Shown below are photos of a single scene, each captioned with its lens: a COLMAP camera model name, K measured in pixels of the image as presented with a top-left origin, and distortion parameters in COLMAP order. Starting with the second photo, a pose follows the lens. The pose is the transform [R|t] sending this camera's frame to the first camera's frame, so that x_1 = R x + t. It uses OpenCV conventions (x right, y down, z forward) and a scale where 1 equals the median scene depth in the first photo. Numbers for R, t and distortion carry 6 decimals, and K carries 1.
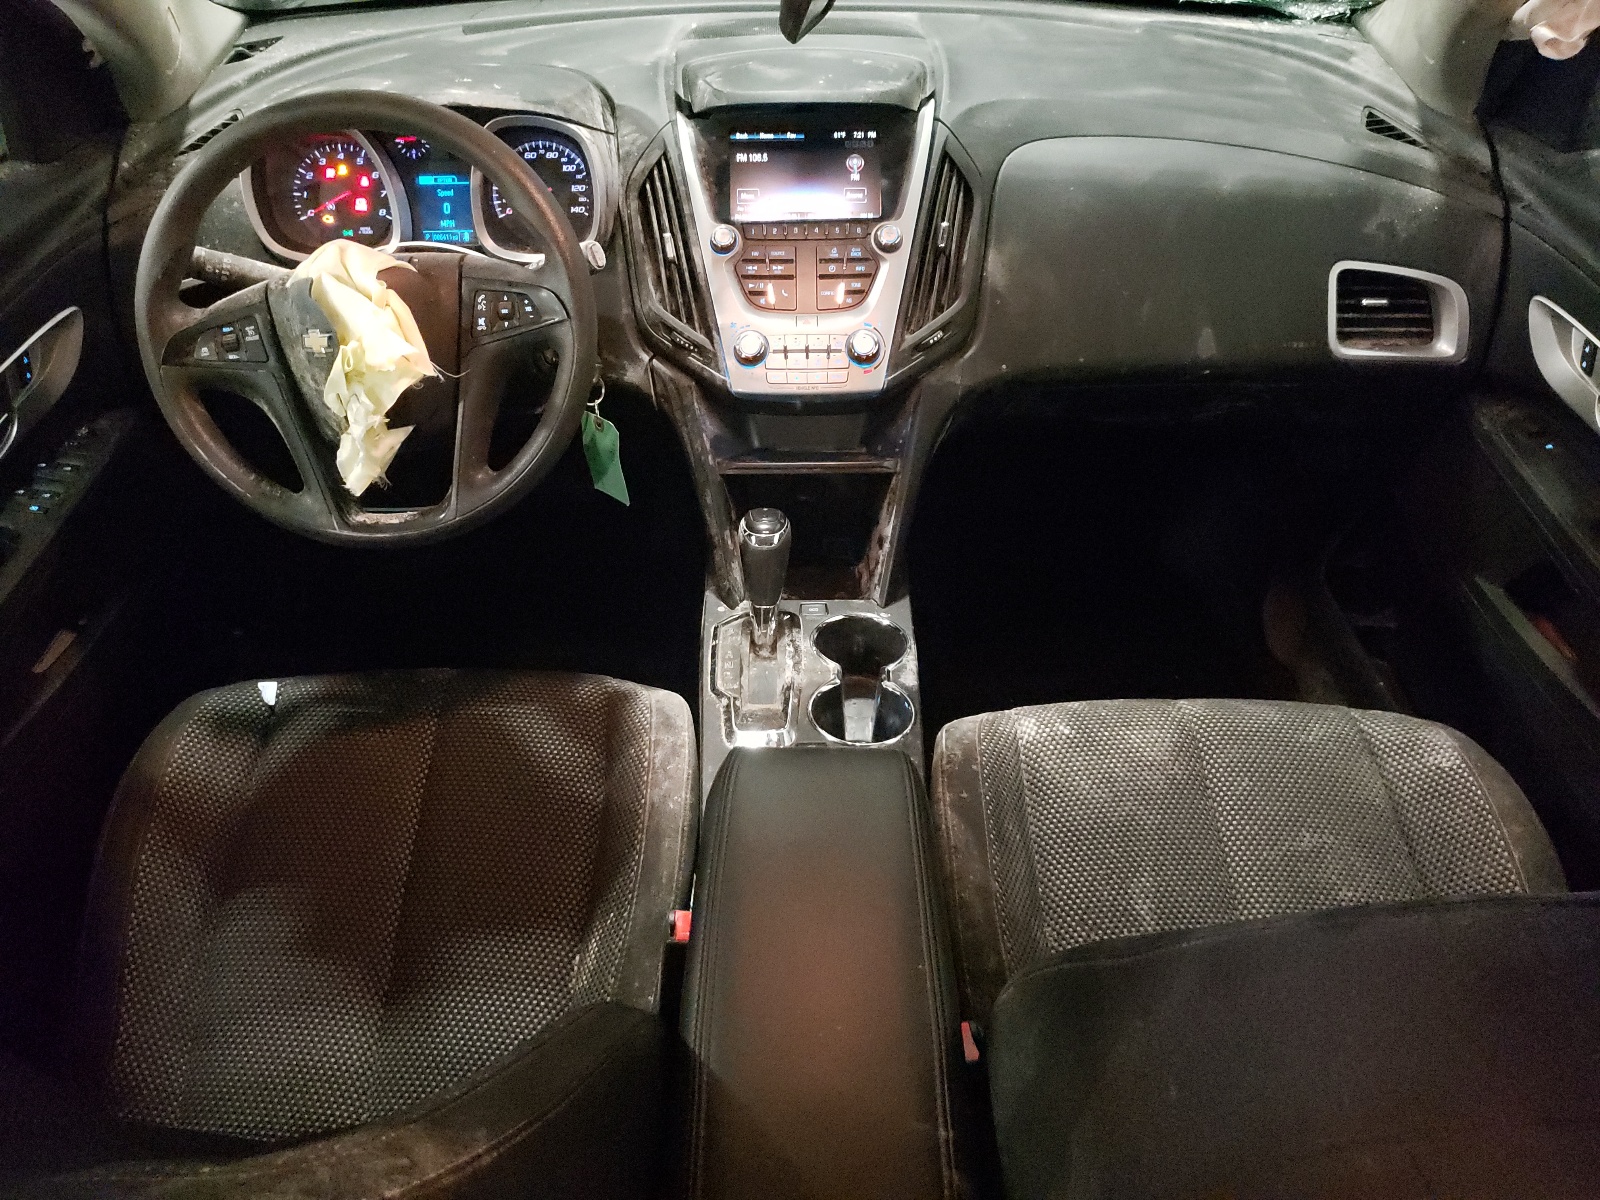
lens RADIAL K [[1223.6, 0, 794.5], [0, 1223.6, 599.1], [0, 0, 1]] dist [-0.015243, -0.002422]
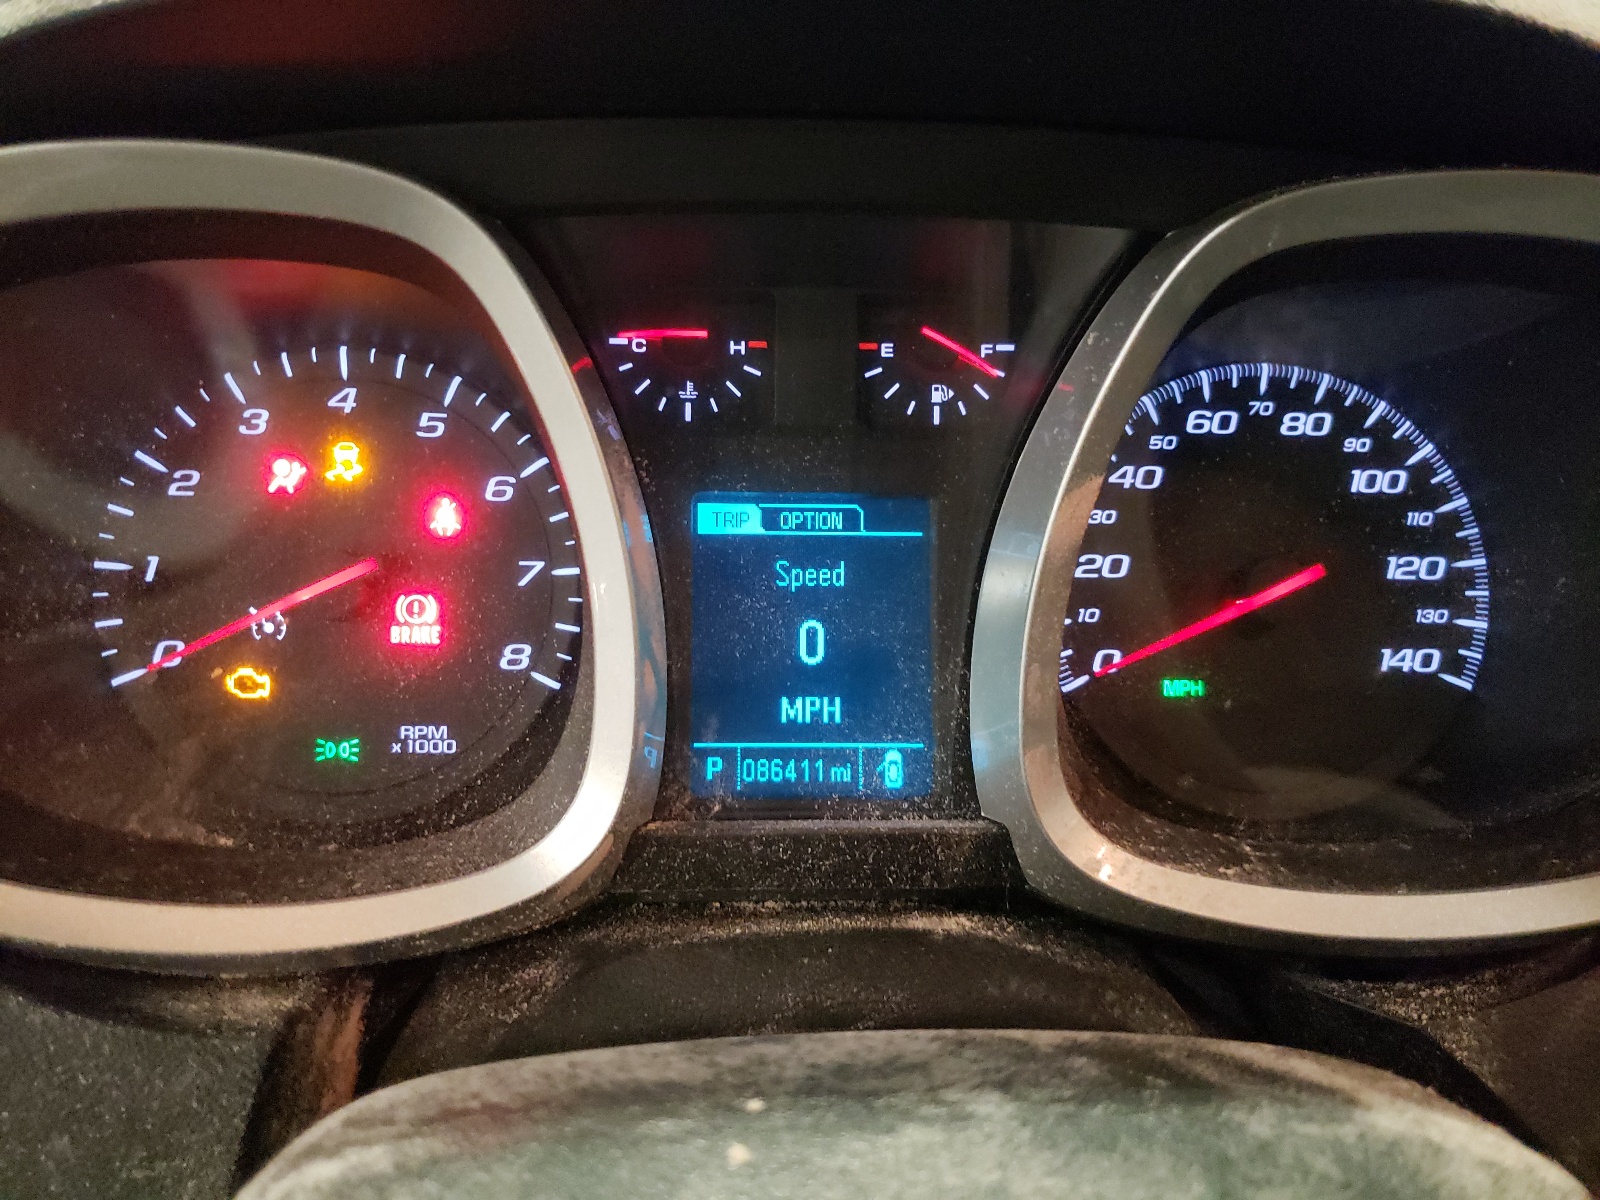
lens RADIAL K [[1223.6, 0, 802.8], [0, 1223.6, 604.3], [0, 0, 1]] dist [-0.015243, -0.002422]
pose [[0.999126, 0.017134, 0.038138, -0.298675], [-0.005493, 0.958063, -0.286506, -0.267801], [-0.041447, 0.286046, 0.957319, 0.799467]]
